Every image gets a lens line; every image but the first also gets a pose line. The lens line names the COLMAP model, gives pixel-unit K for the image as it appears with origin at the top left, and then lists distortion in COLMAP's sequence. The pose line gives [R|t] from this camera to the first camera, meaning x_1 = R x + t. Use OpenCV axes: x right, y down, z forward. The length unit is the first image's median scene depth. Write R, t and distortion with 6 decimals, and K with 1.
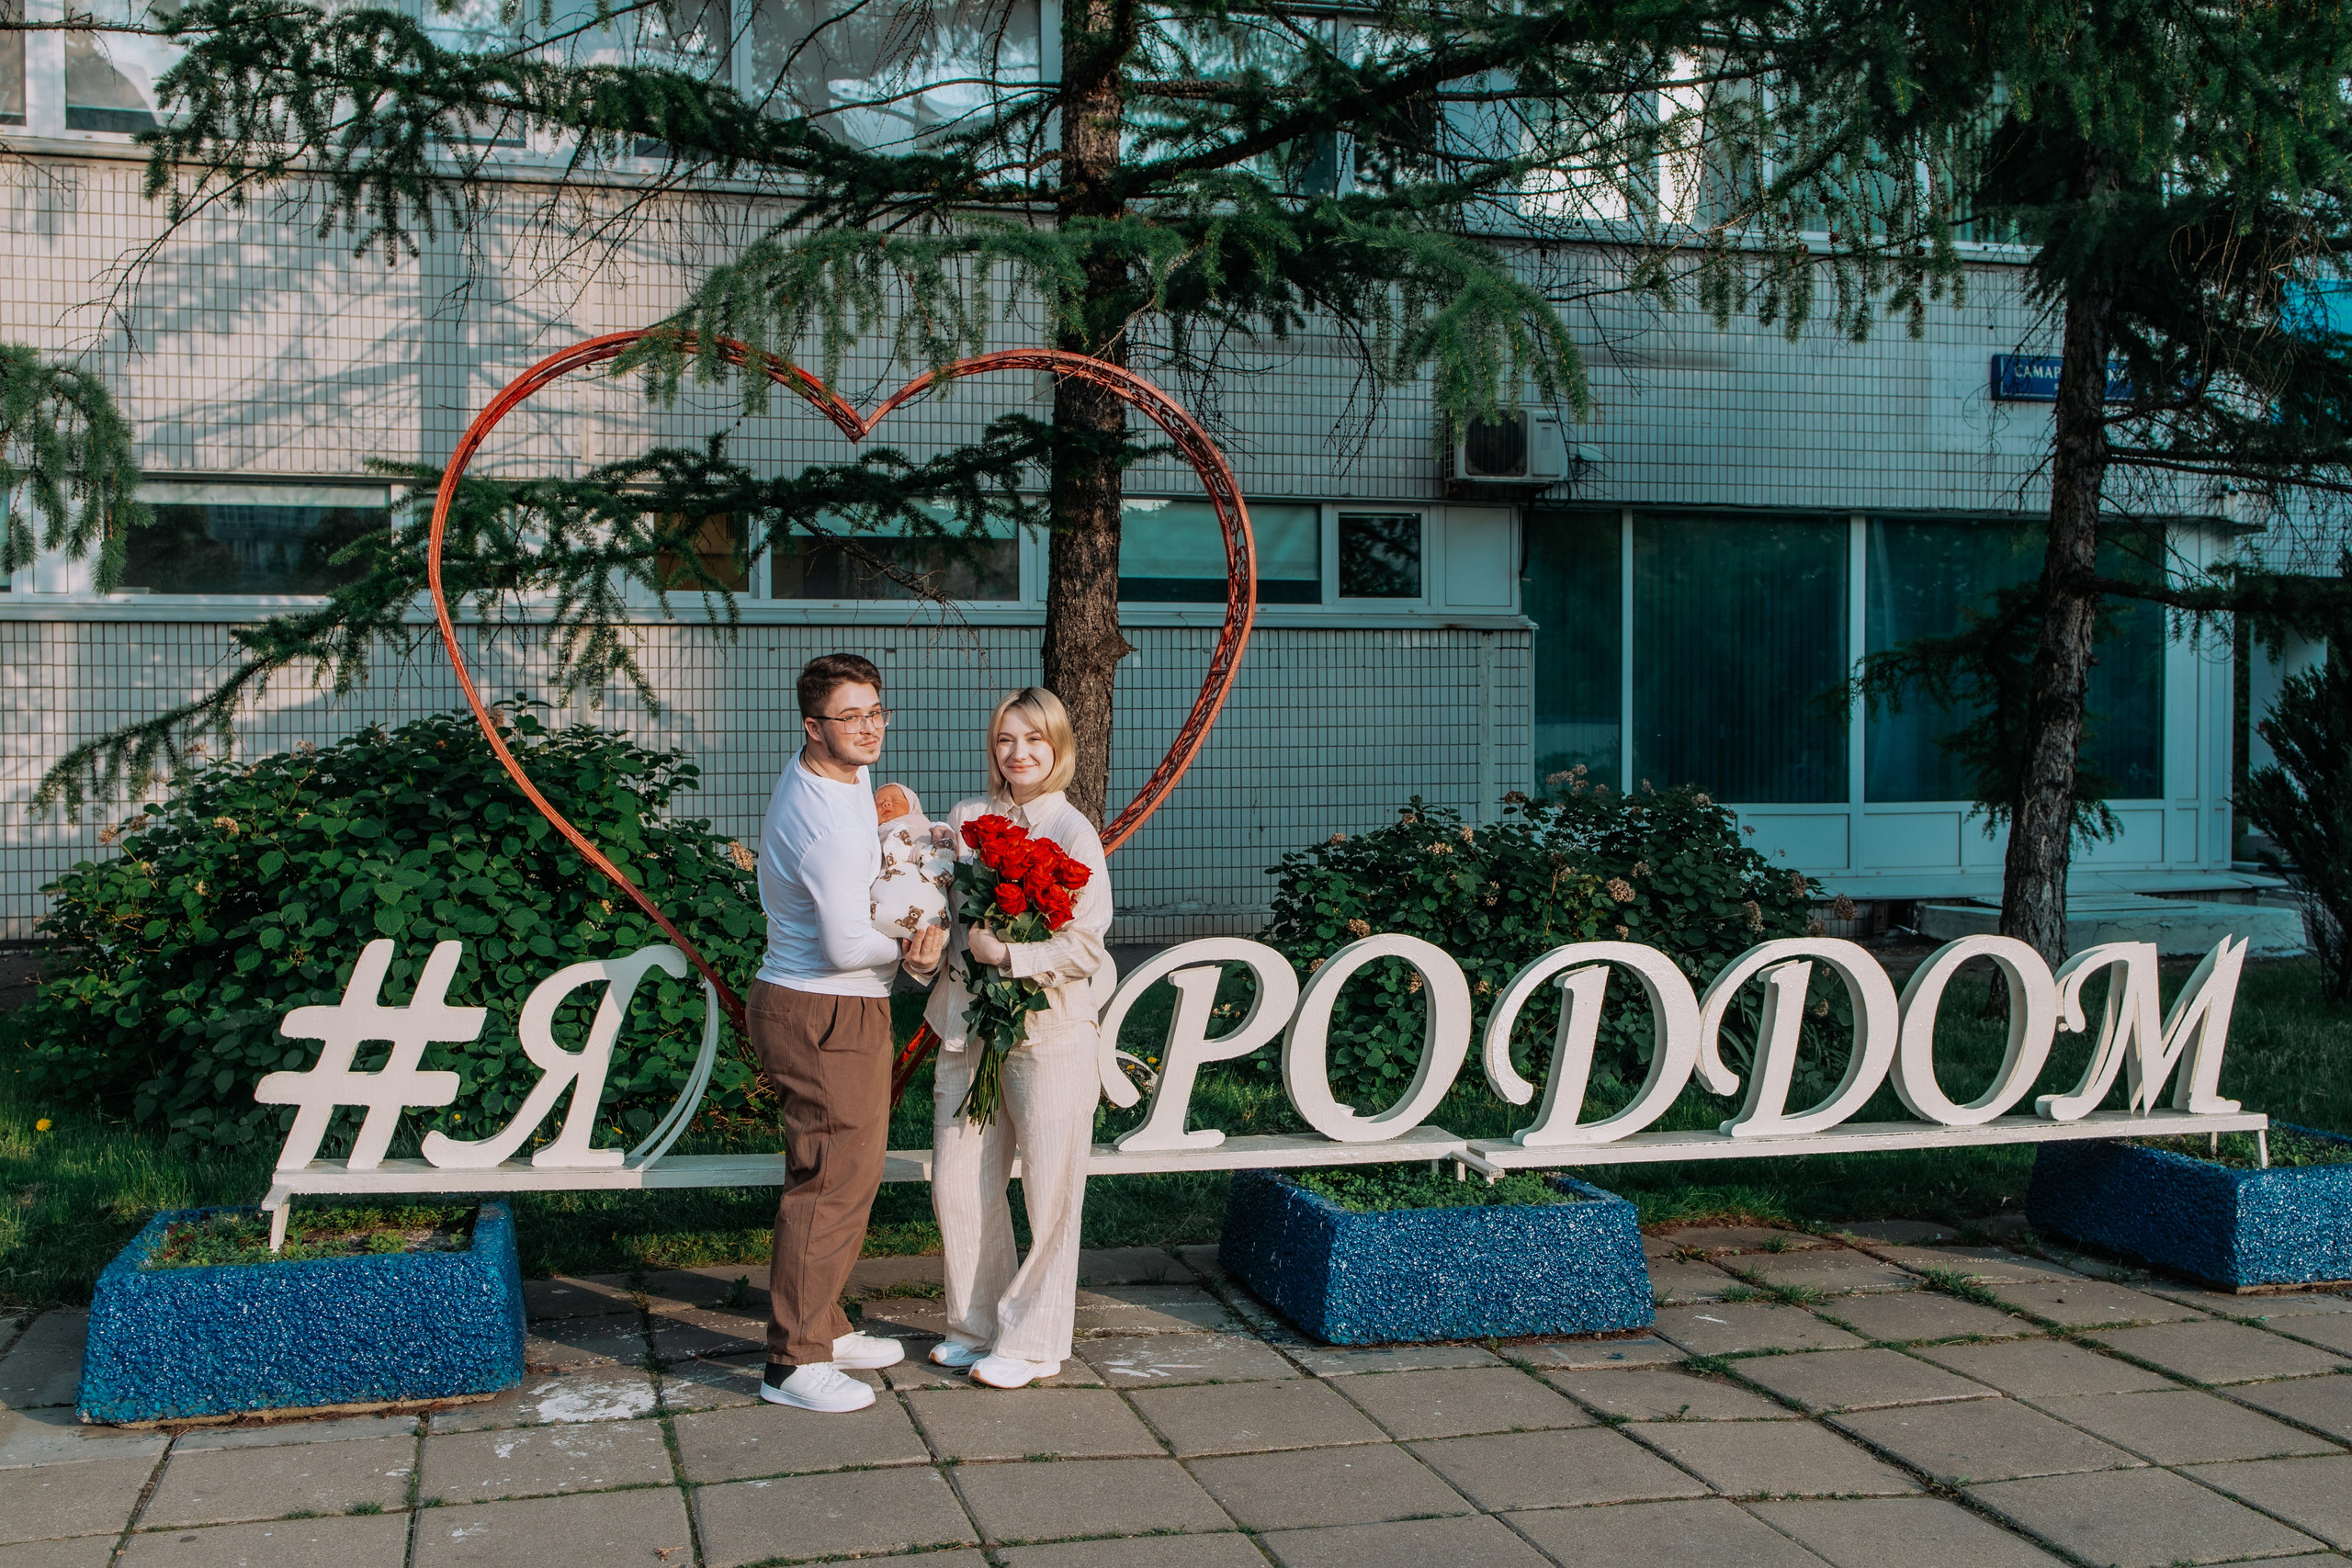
lens RADIAL K [[2430.0, 0, 1176.0], [0, 2430.0, 784.0], [0, 0, 1]] dist [-0.452373, -0.001310]
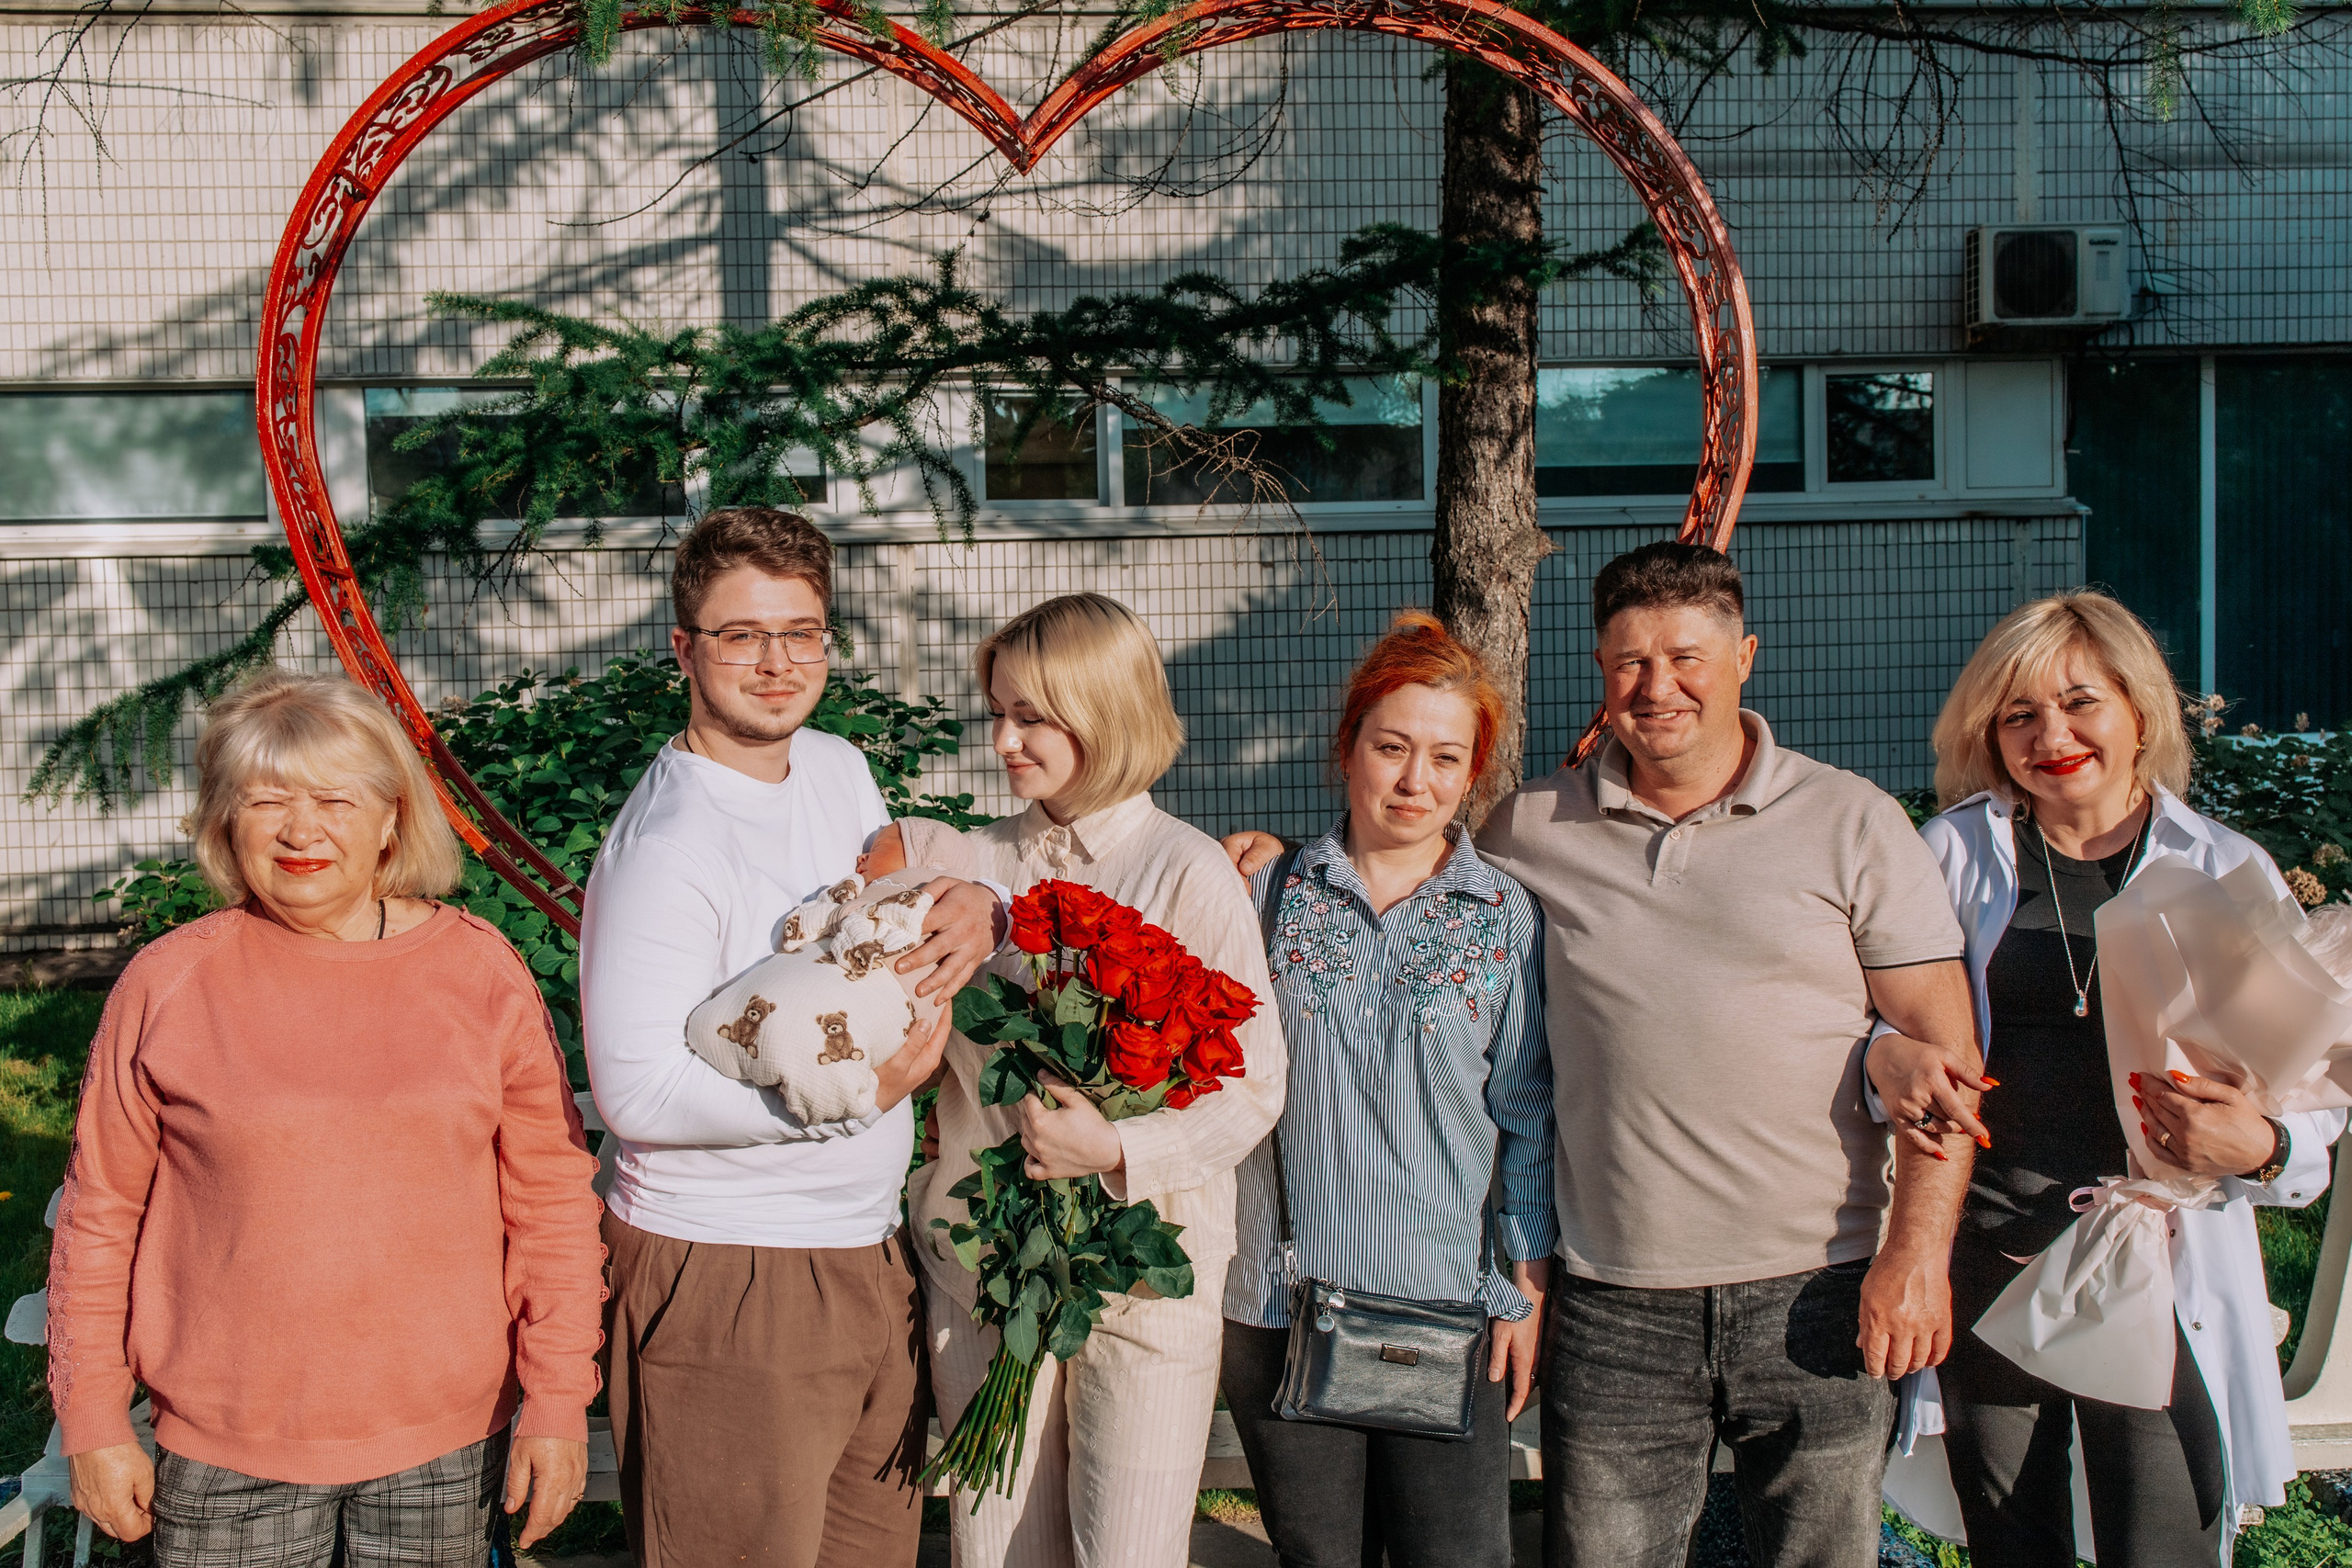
lens RADIAL K [[2416.6, 0, 1176.0], [0, 2416.6, 784.0], [0, 0, 1]] dist [0.020116, 0.005470]
pose [[0.983085, -0.009515, -0.182904, 0.001255], [0.015727, 0.999347, 0.032543, -0.007094], [0.182475, -0.034869, 0.982592, 0.169661]]
